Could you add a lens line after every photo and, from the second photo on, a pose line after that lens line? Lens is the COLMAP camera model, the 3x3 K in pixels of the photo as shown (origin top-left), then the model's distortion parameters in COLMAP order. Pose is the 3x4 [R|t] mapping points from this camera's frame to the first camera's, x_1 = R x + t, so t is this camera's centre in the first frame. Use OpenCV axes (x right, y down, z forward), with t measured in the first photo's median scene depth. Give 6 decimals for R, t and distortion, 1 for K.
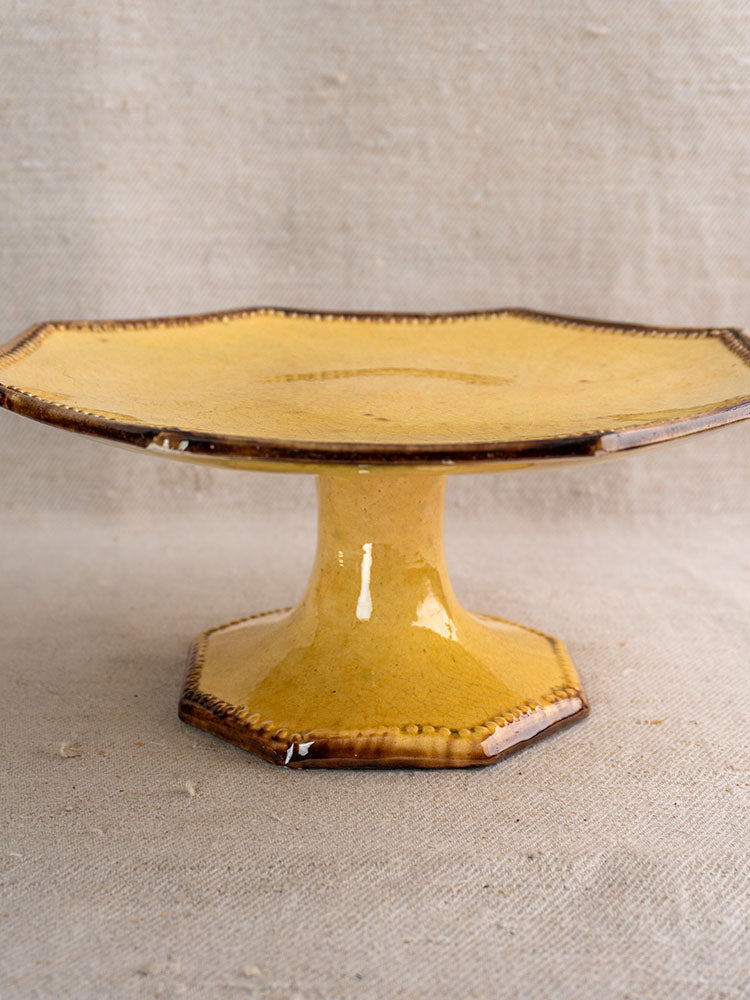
lens RADIAL K [[1483.1, 0, 398.1], [0, 1483.1, 481.5], [0, 0, 1]] dist [0.012312, 0.000000]
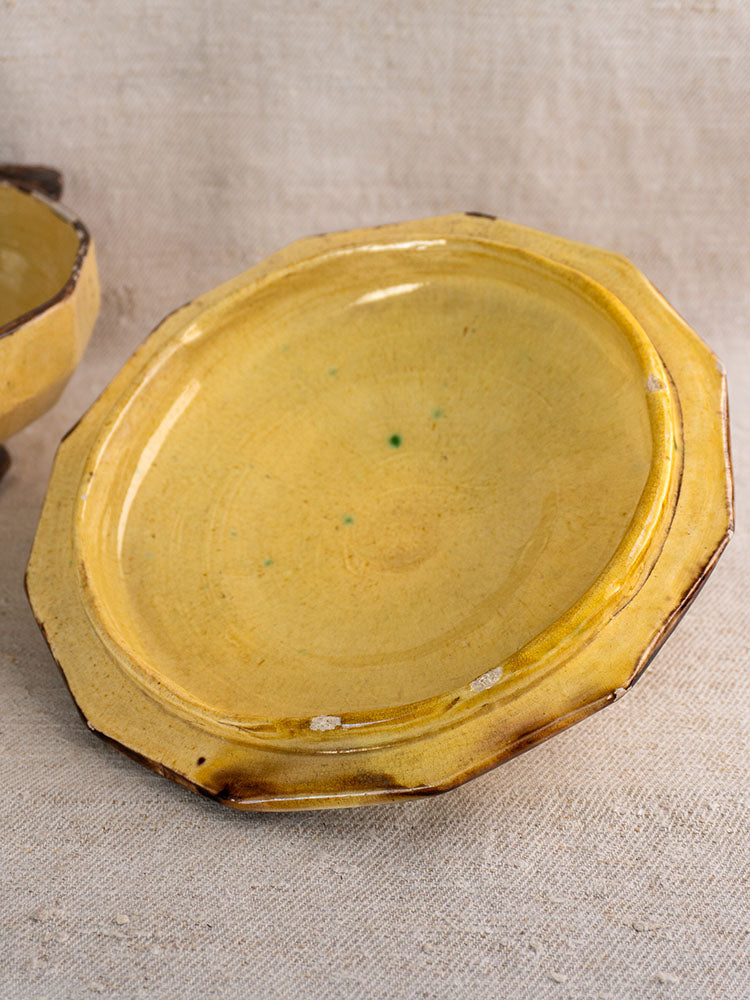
lens RADIAL K [[1483.1, 0, 384.6], [0, 1483.1, 492.0], [0, 0, 1]] dist [0.012312, 0.000000]
pose [[0.999969, 0.007562, -0.002020, 0.100924], [-0.006760, 0.964475, 0.264089, -0.288205], [0.003945, -0.264067, 0.964496, -0.076074]]
